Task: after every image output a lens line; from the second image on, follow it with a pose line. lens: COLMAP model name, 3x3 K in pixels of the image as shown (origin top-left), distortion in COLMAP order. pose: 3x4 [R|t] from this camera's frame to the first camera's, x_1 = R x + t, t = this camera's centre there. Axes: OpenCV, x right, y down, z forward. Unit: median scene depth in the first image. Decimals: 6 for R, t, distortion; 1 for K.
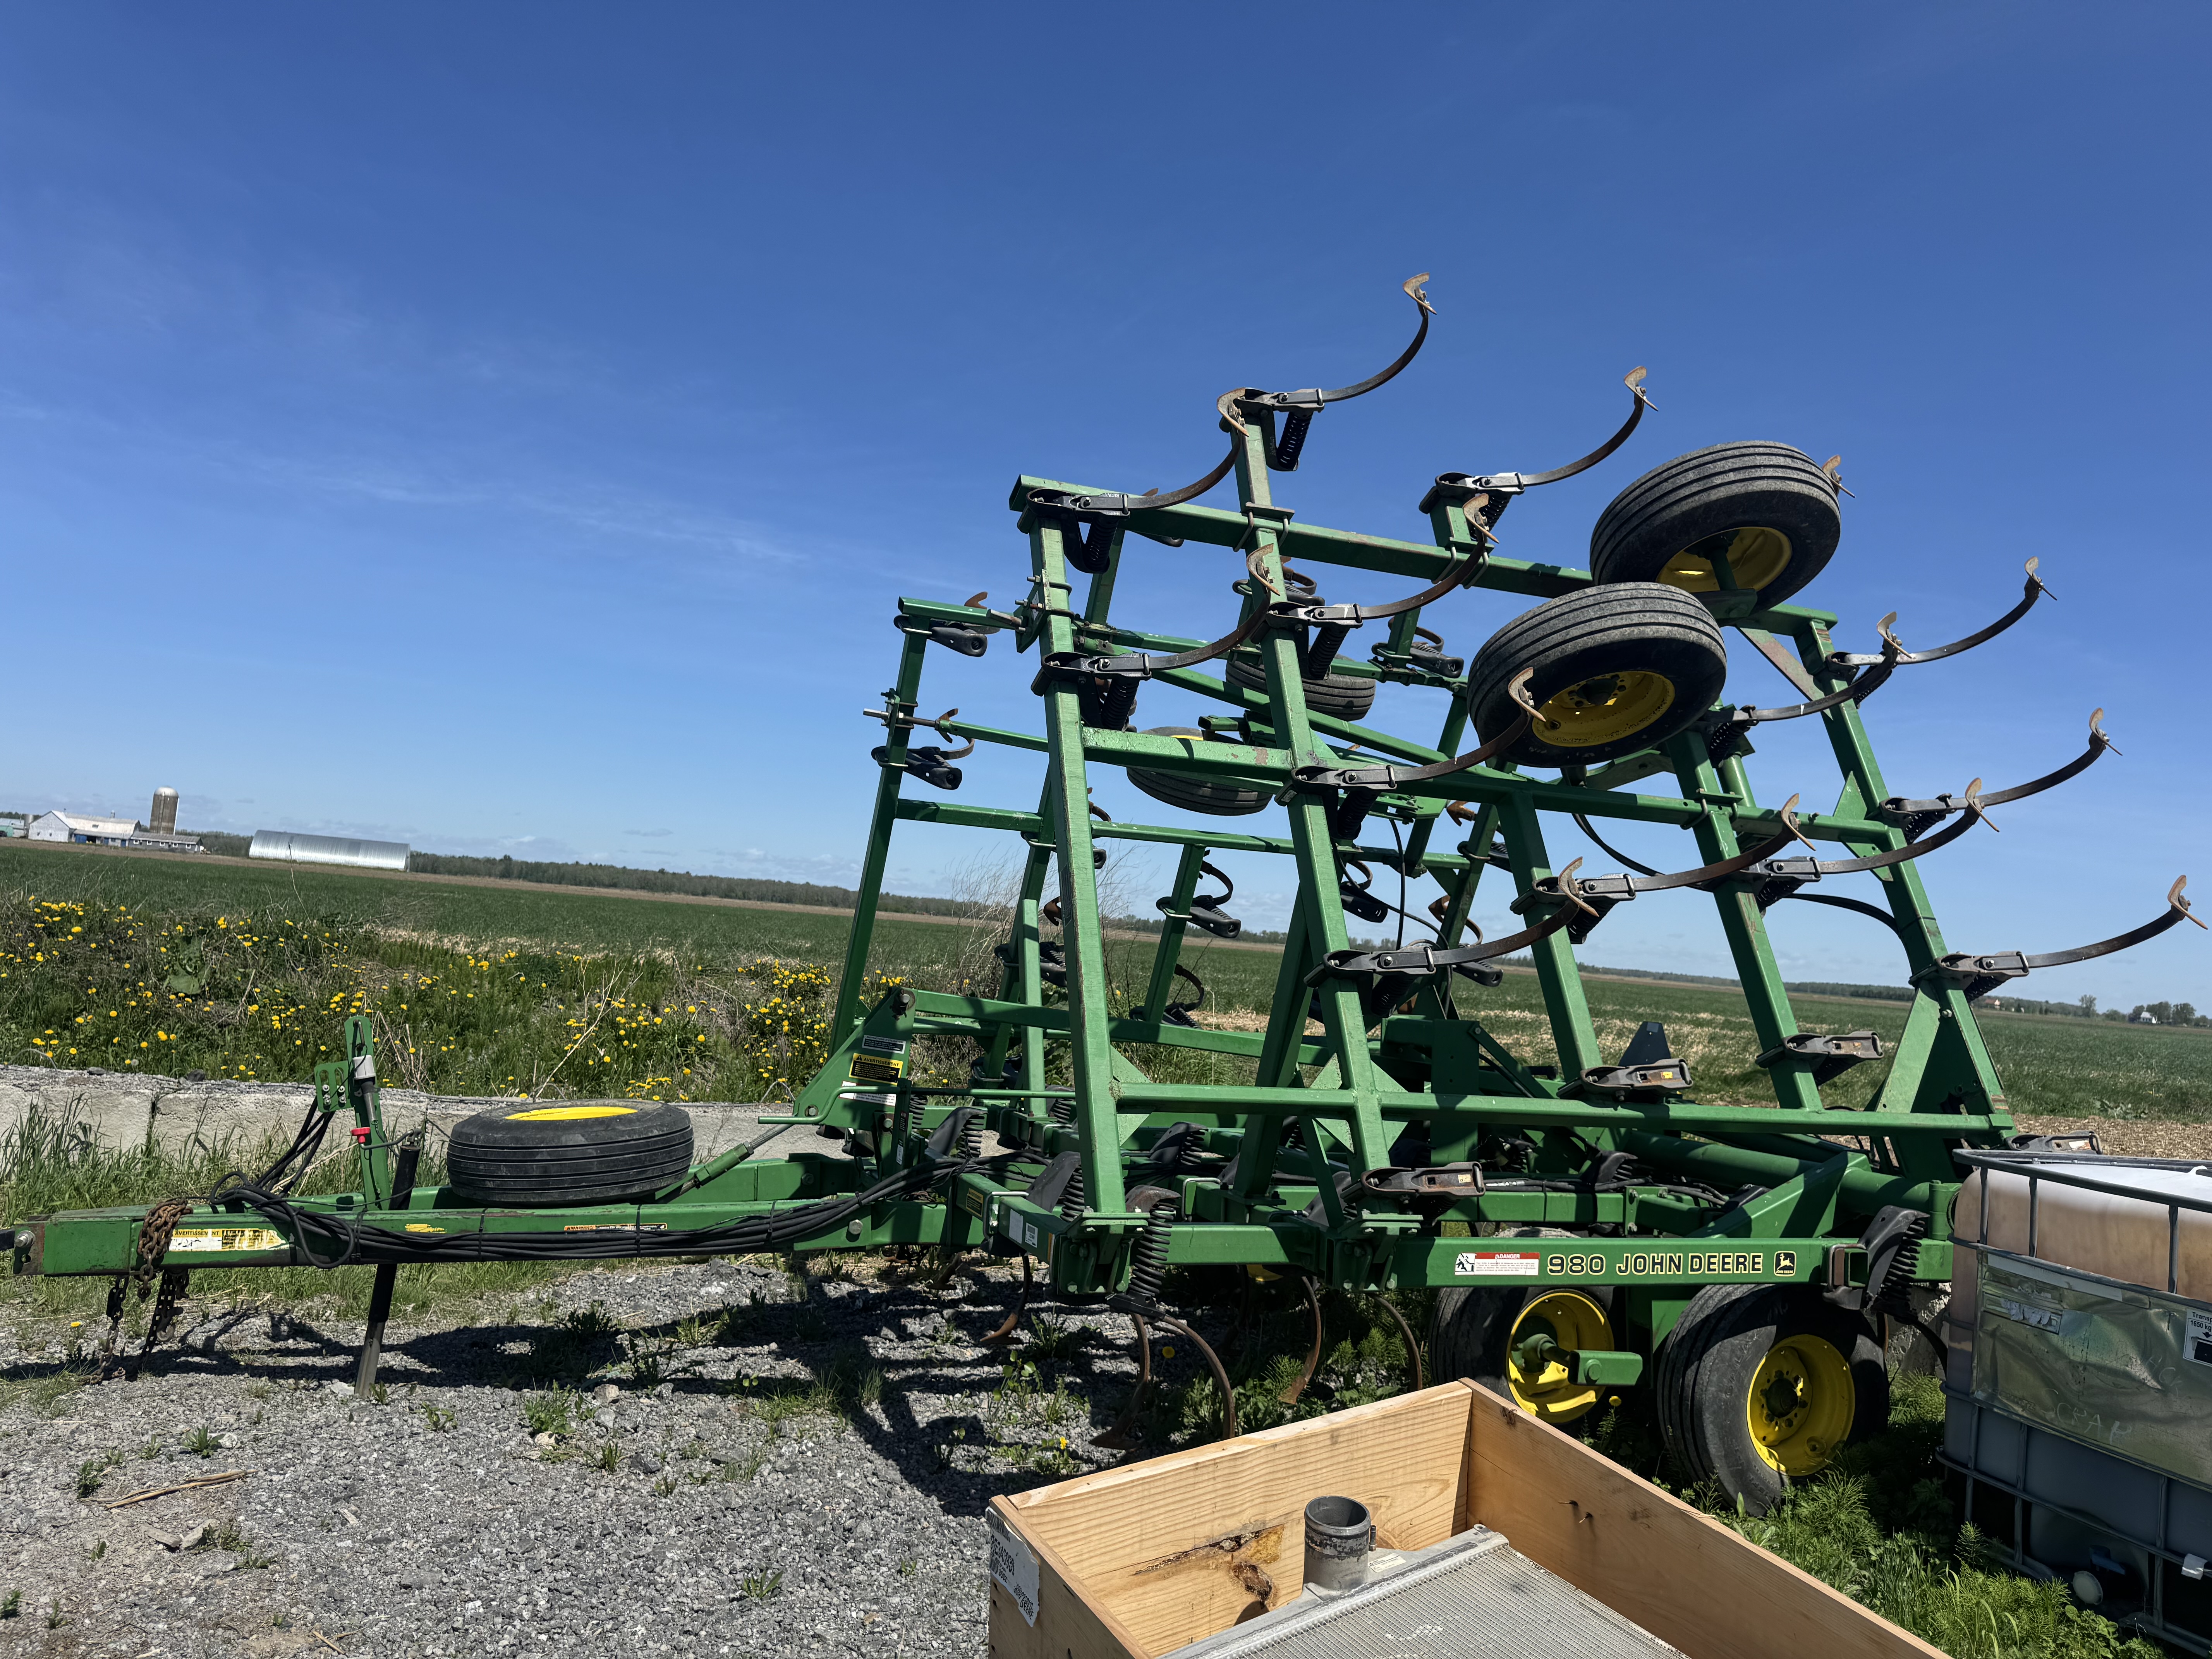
lens RADIAL K [[1514.5, 0, 1106.0], [0, 1514.5, 829.5], [0, 0, 1]] dist [0.125799, -0.205441]
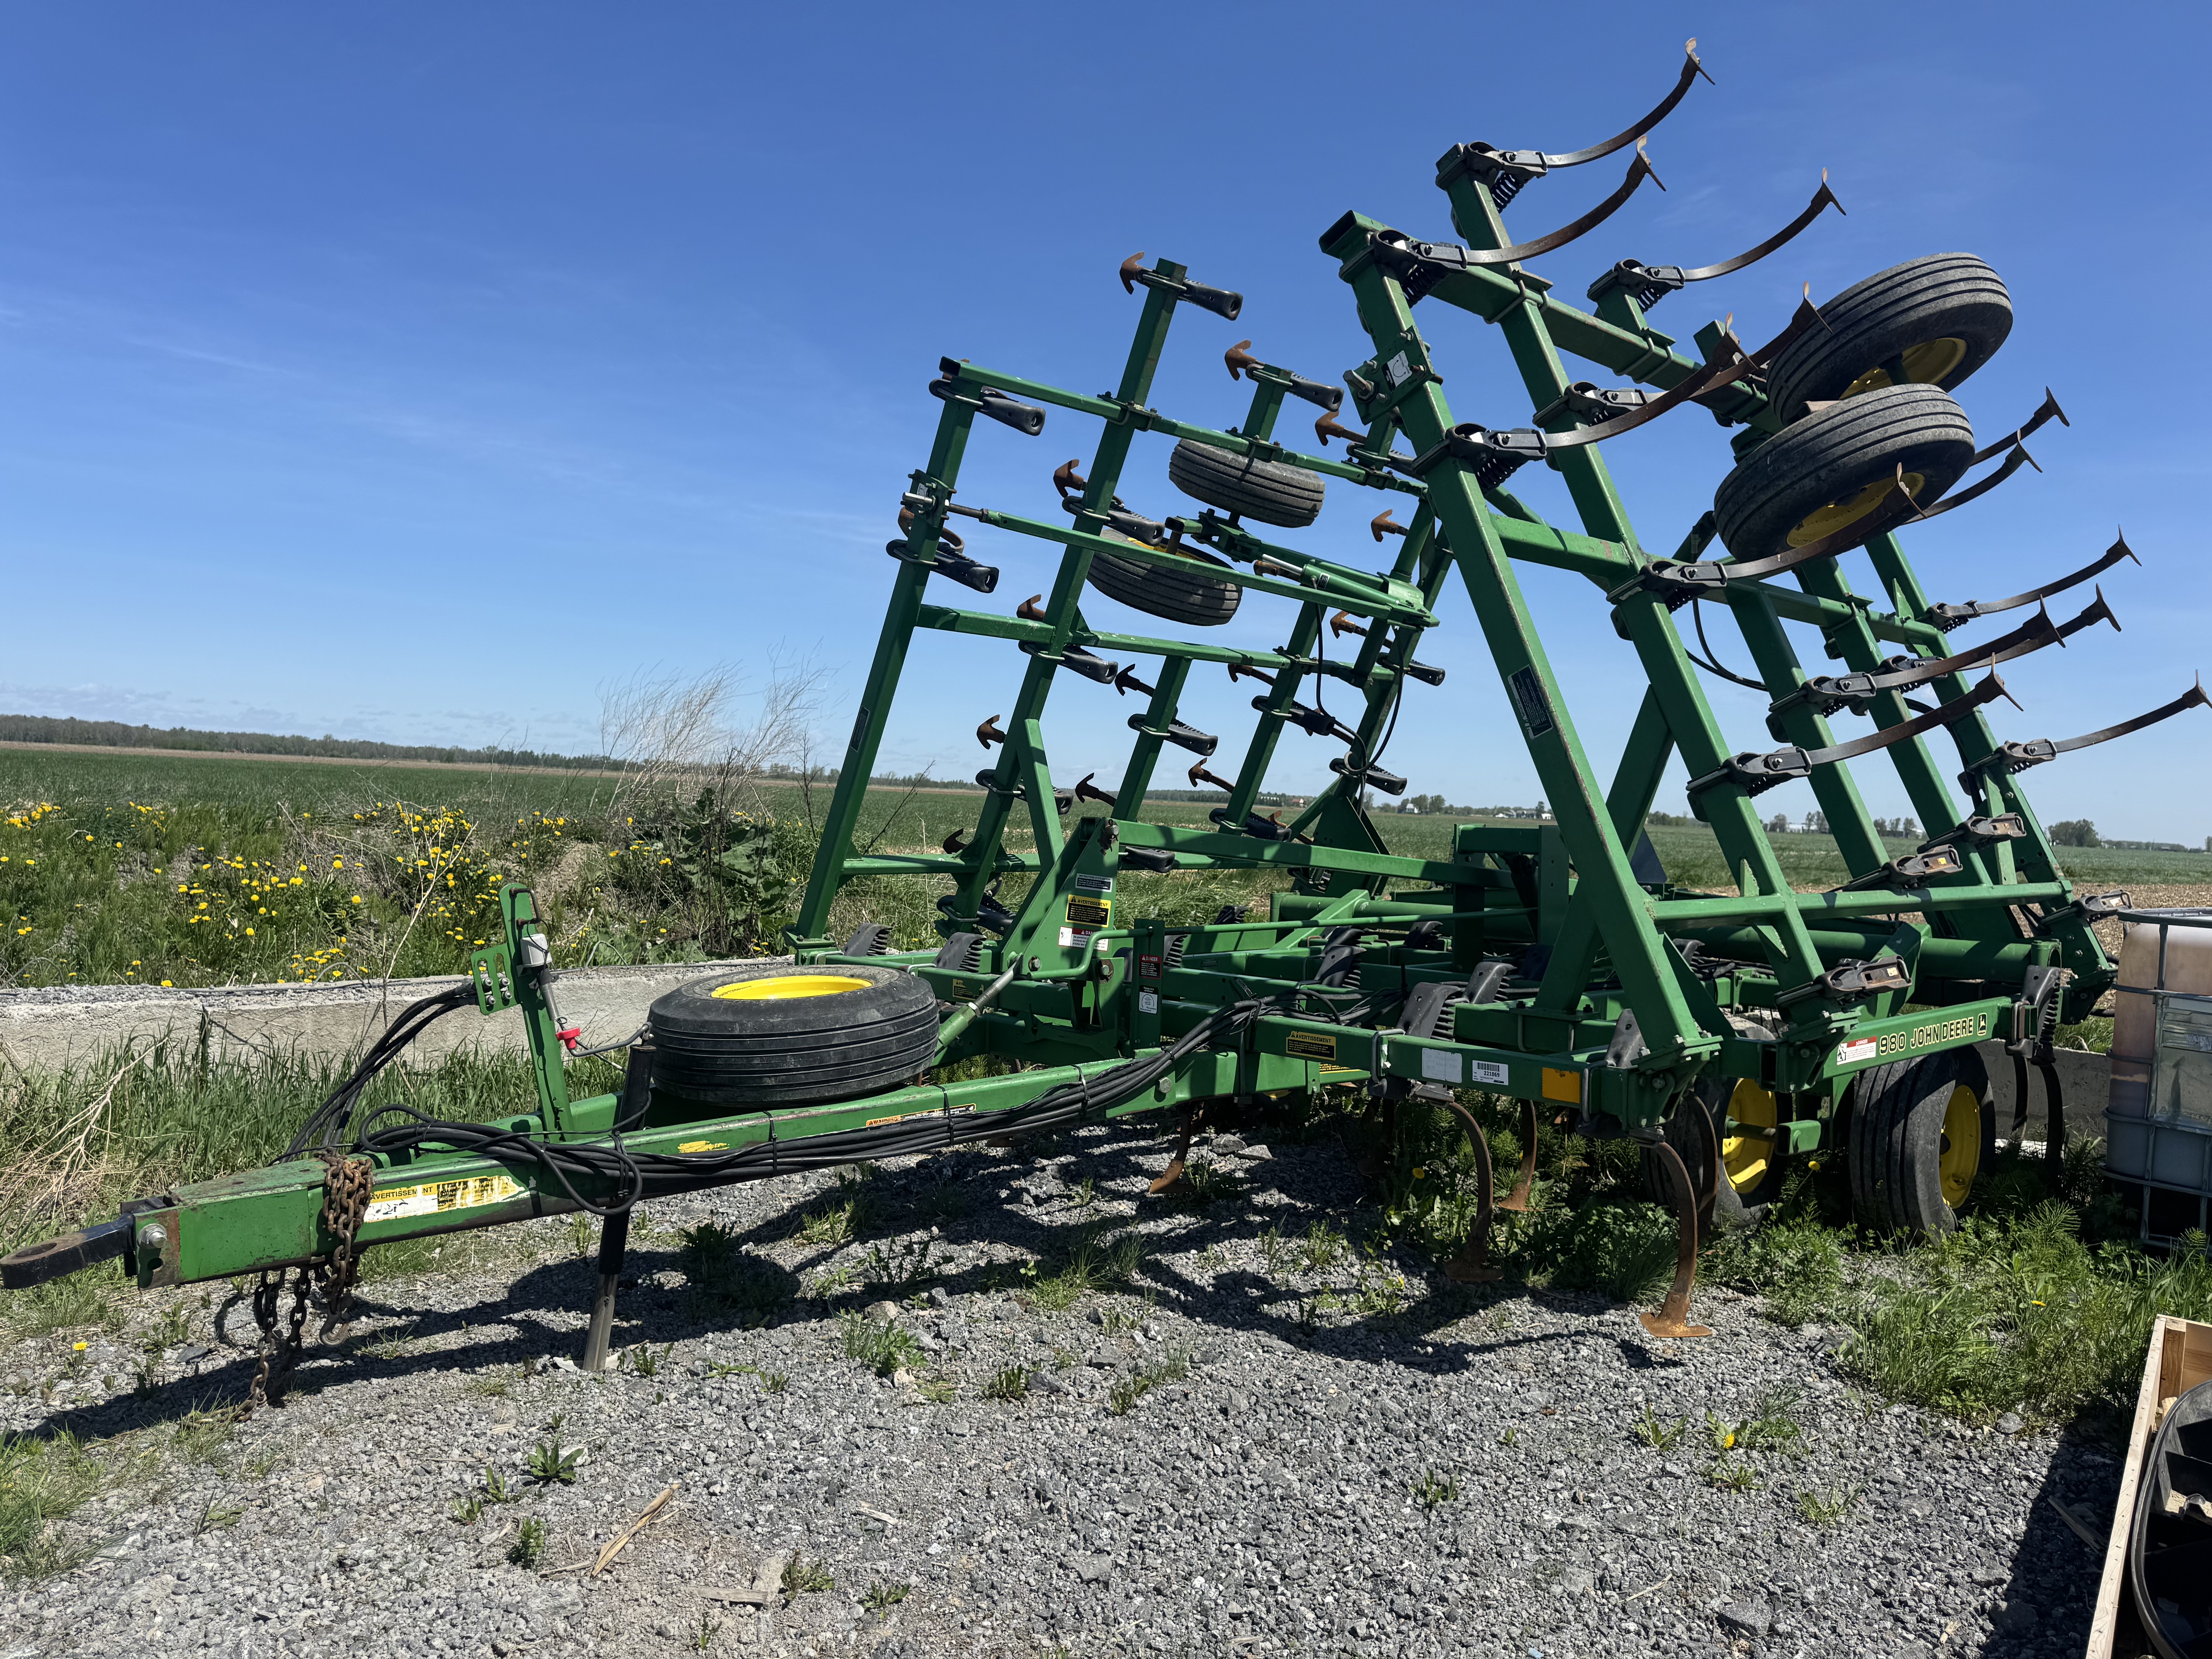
lens RADIAL K [[1514.5, 0, 1106.0], [0, 1514.5, 829.5], [0, 0, 1]] dist [0.125799, -0.205441]
pose [[0.925113, -0.047677, 0.376688, -0.520548], [0.003933, 0.993235, 0.116054, 0.010818], [-0.379673, -0.105881, 0.919042, 0.221129]]
